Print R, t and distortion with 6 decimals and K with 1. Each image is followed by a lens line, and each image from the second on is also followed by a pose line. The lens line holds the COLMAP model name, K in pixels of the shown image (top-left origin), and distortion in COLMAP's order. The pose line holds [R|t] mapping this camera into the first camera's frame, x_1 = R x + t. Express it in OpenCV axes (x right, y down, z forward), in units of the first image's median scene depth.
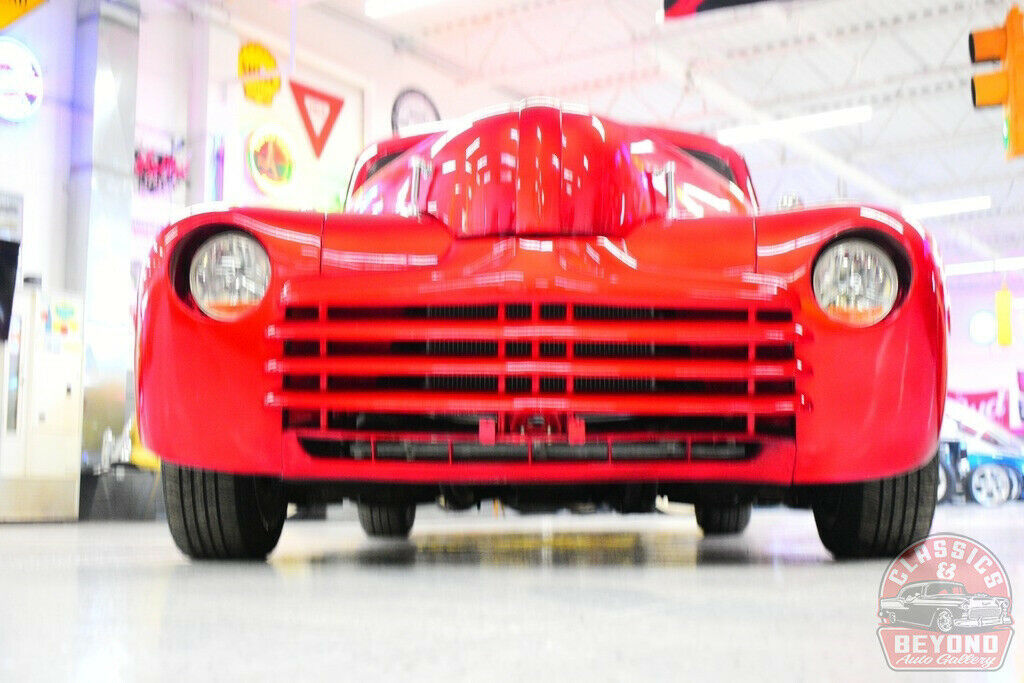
lens RADIAL K [[1291.0, 0, 512.0], [0, 1291.0, 341.5], [0, 0, 1]] dist [-0.034334, 0.027736]
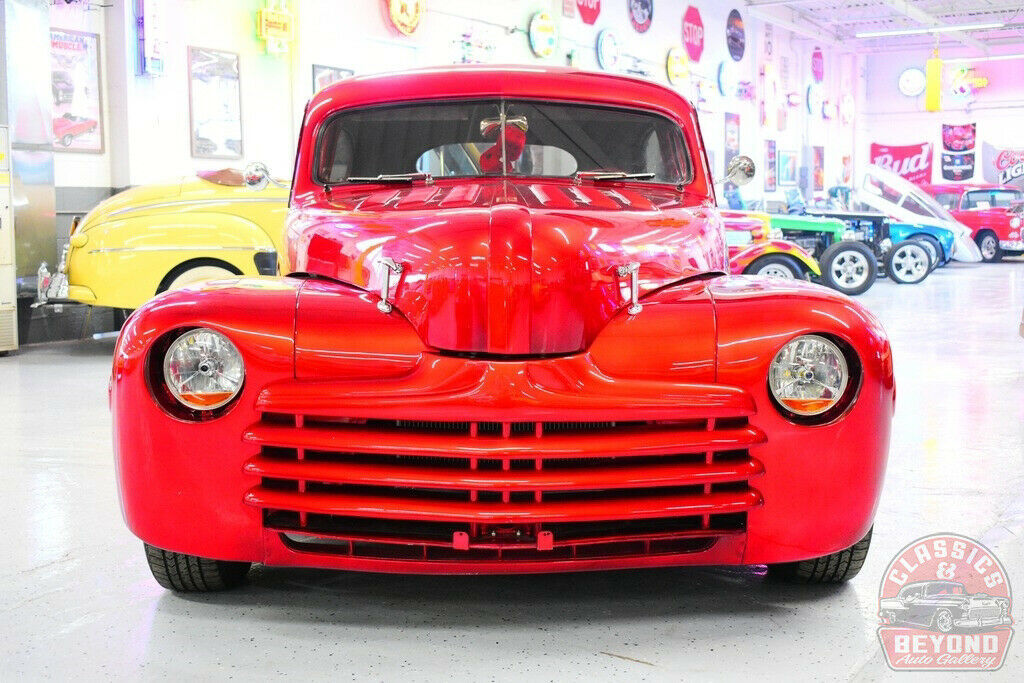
lens RADIAL K [[1291.0, 0, 512.0], [0, 1291.0, 341.5], [0, 0, 1]] dist [-0.034334, 0.027736]
pose [[0.998334, -0.007635, 0.057191, -0.032971], [-0.004815, 0.976725, 0.214439, -0.288123], [-0.057497, -0.214357, 0.975062, -0.001363]]
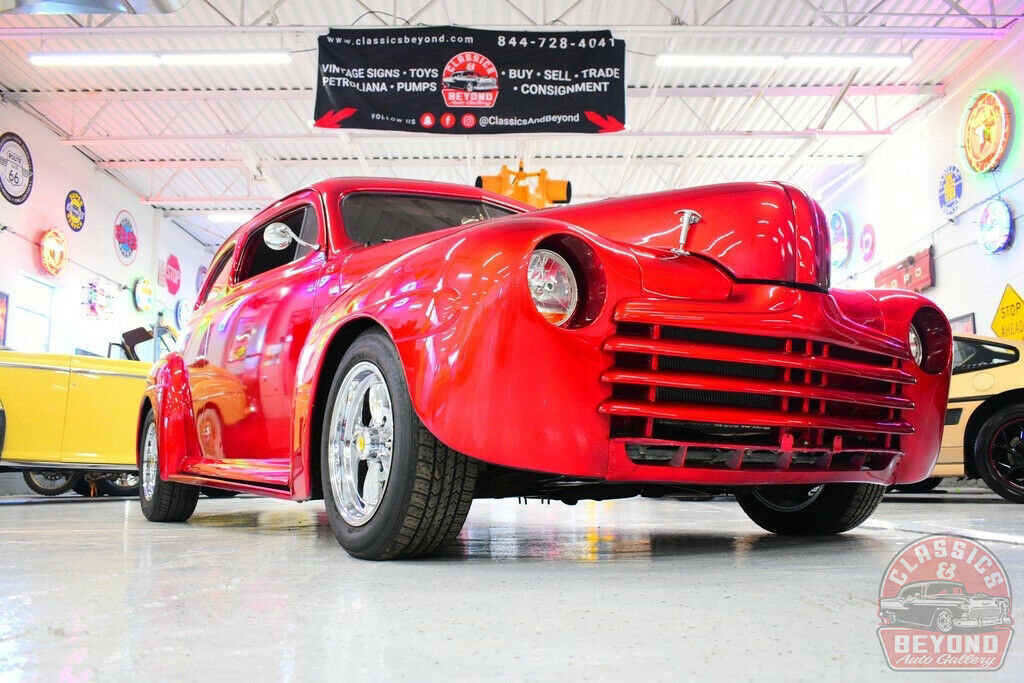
lens RADIAL K [[870.8, 0, 512.0], [0, 870.8, 341.5], [0, 0, 1]] dist [-0.013413, -0.002829]
pose [[0.825766, 0.085934, 0.557428, -0.621228], [-0.066208, 0.996261, -0.055505, 0.033855], [-0.560113, 0.008928, 0.828368, 0.421439]]
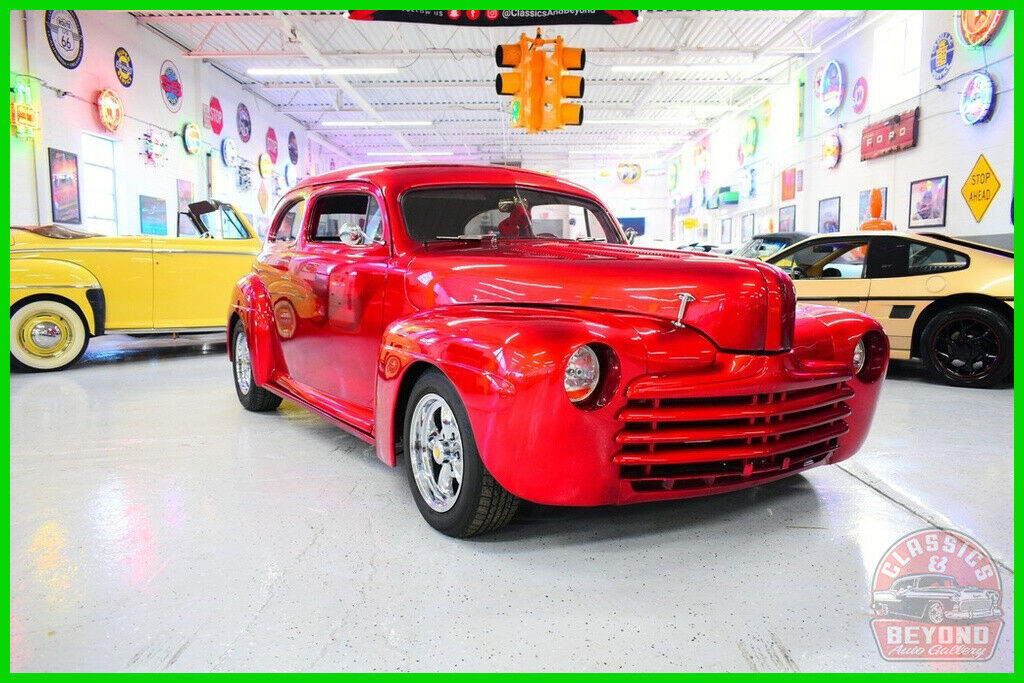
lens RADIAL K [[789.1, 0, 512.0], [0, 789.1, 341.5], [0, 0, 1]] dist [-0.004319, 0.011201]
pose [[0.833694, -0.055529, 0.549427, -0.741309], [-0.065002, 0.978147, 0.197492, -0.250154], [-0.548387, -0.200362, 0.811866, 0.333102]]
